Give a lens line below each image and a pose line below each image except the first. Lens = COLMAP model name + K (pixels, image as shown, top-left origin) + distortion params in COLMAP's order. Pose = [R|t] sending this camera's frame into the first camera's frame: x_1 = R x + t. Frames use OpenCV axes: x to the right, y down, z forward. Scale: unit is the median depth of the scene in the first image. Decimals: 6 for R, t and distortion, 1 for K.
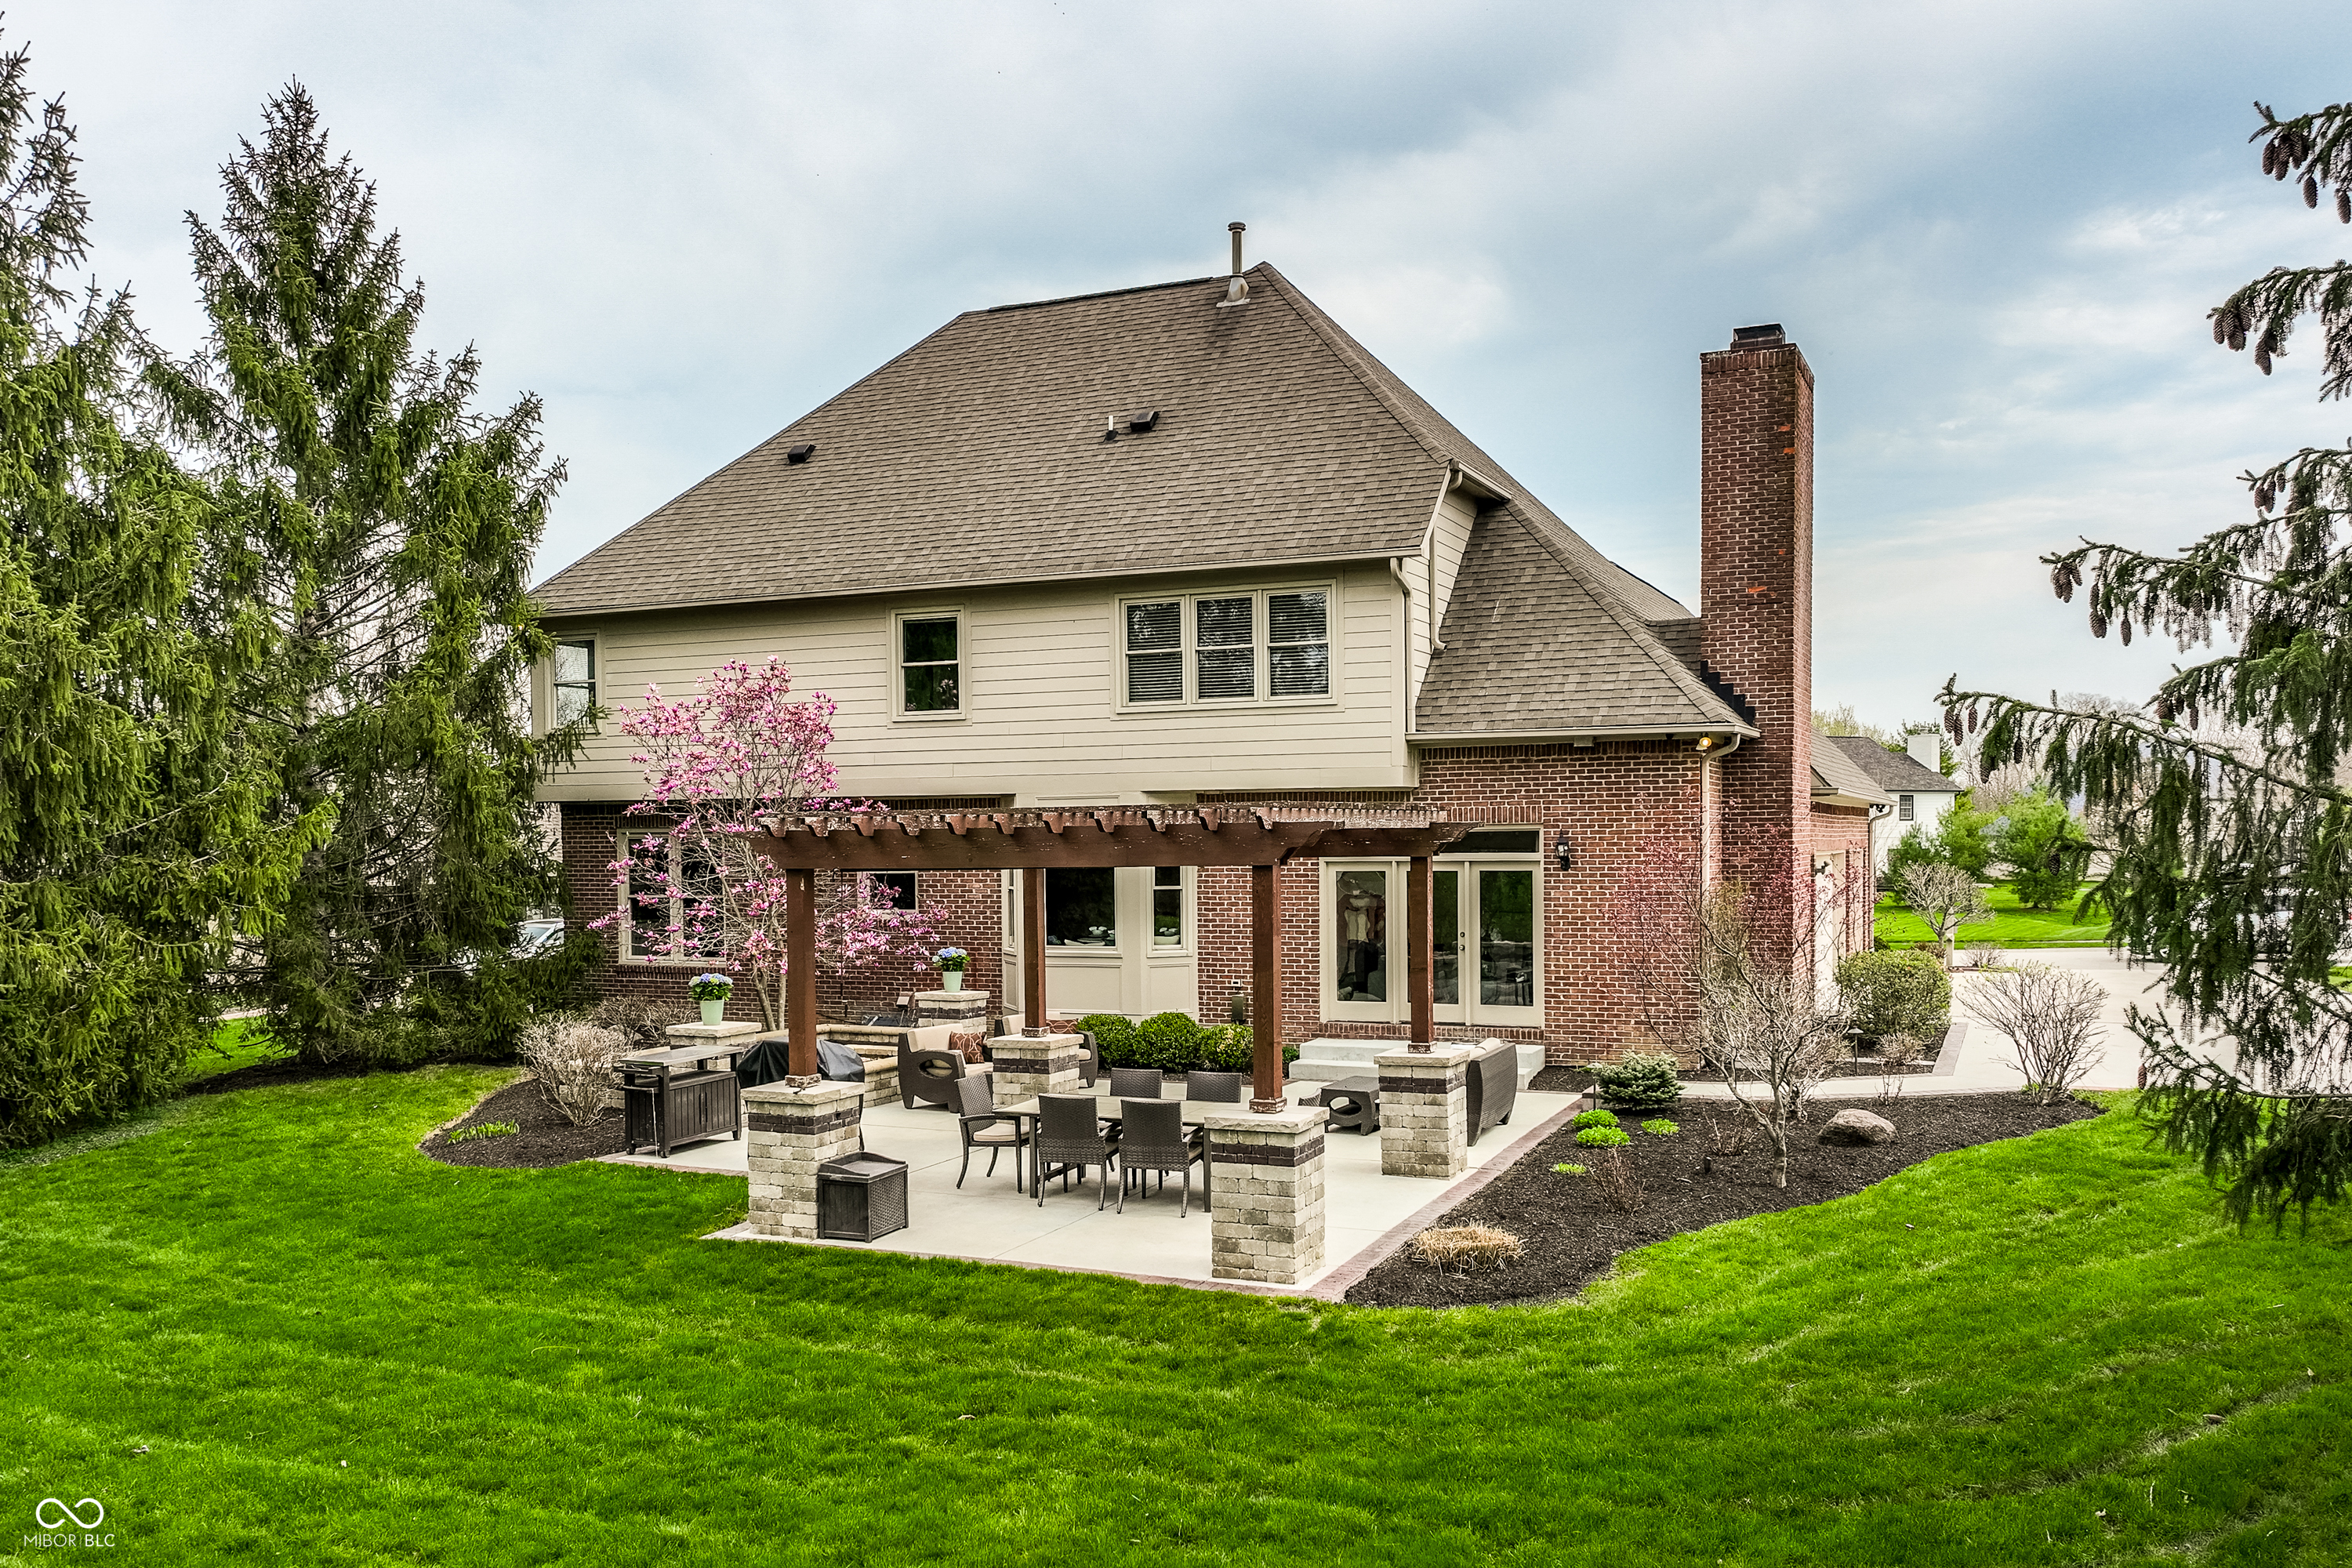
lens RADIAL K [[1681.7, 0, 1176.0], [0, 1681.7, 784.0], [0, 0, 1]] dist [0.003293, -0.000362]
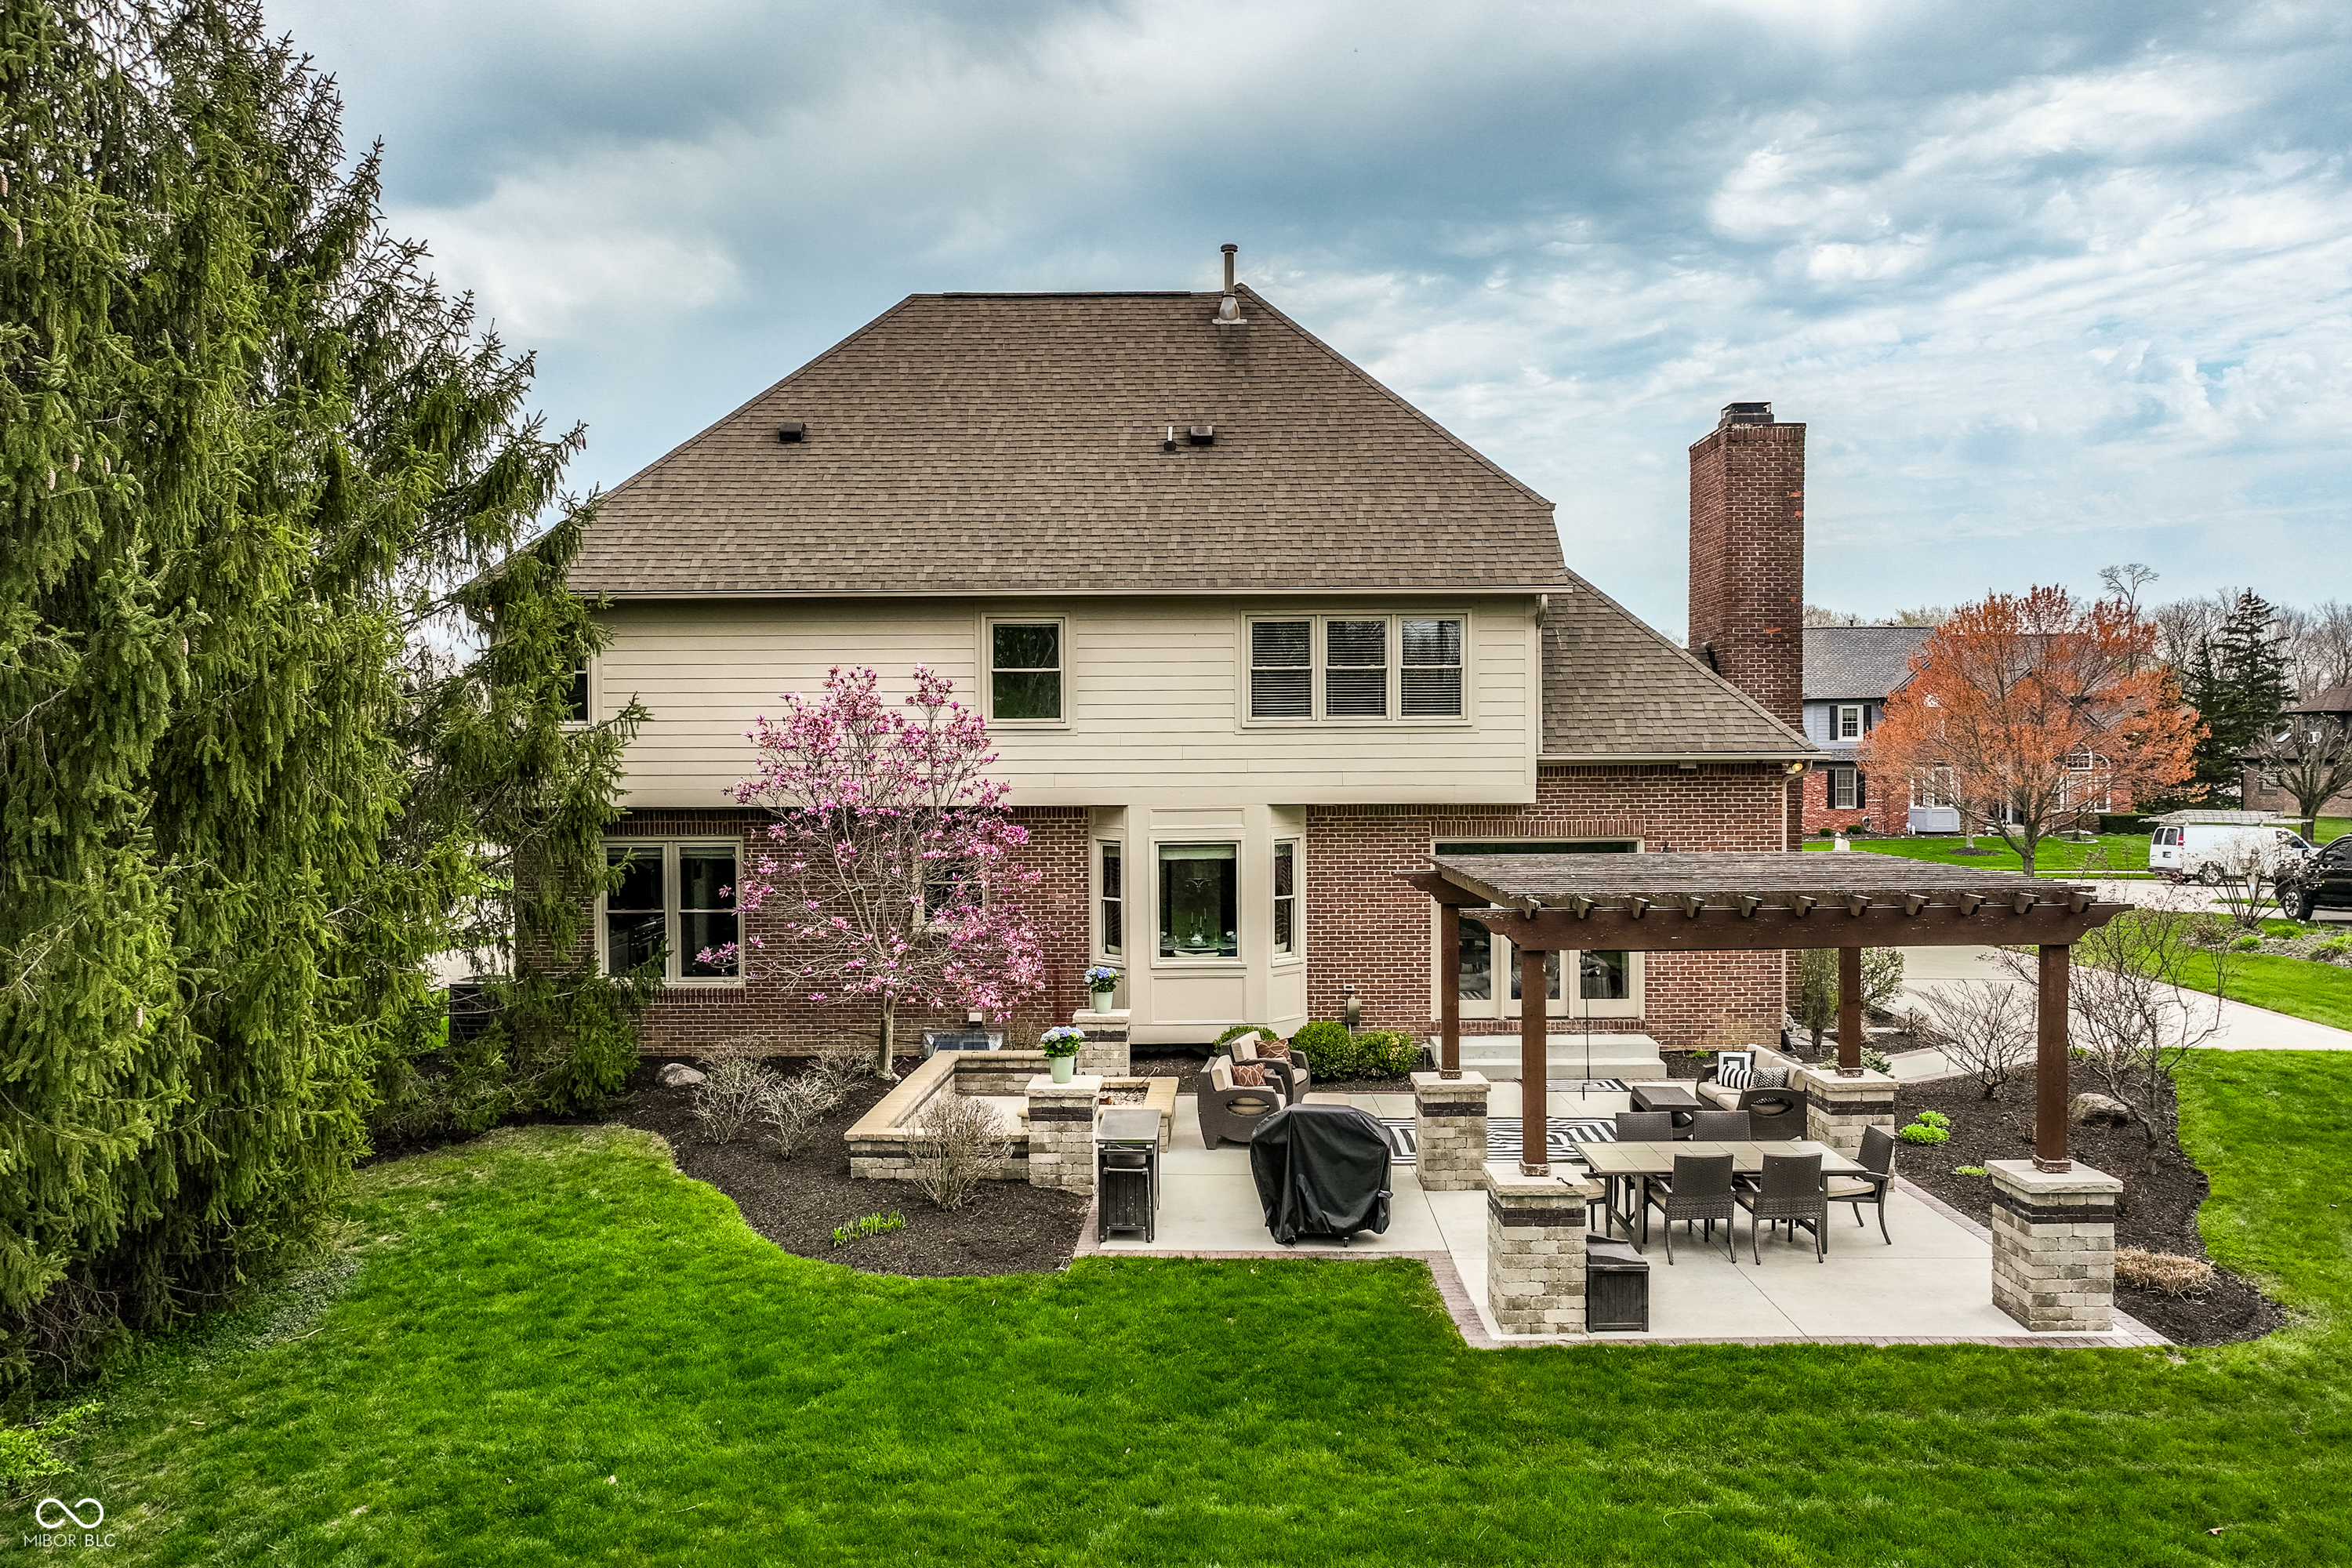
lens RADIAL K [[1565.1, 0, 1175.7], [0, 1565.1, 722.4], [0, 0, 1]] dist [0.001281, 0.000299]
pose [[0.929681, 0.010846, 0.368206, -0.427800], [-0.010825, 0.999939, -0.002123, -0.043386], [-0.368207, -0.002012, 0.929742, 0.136498]]
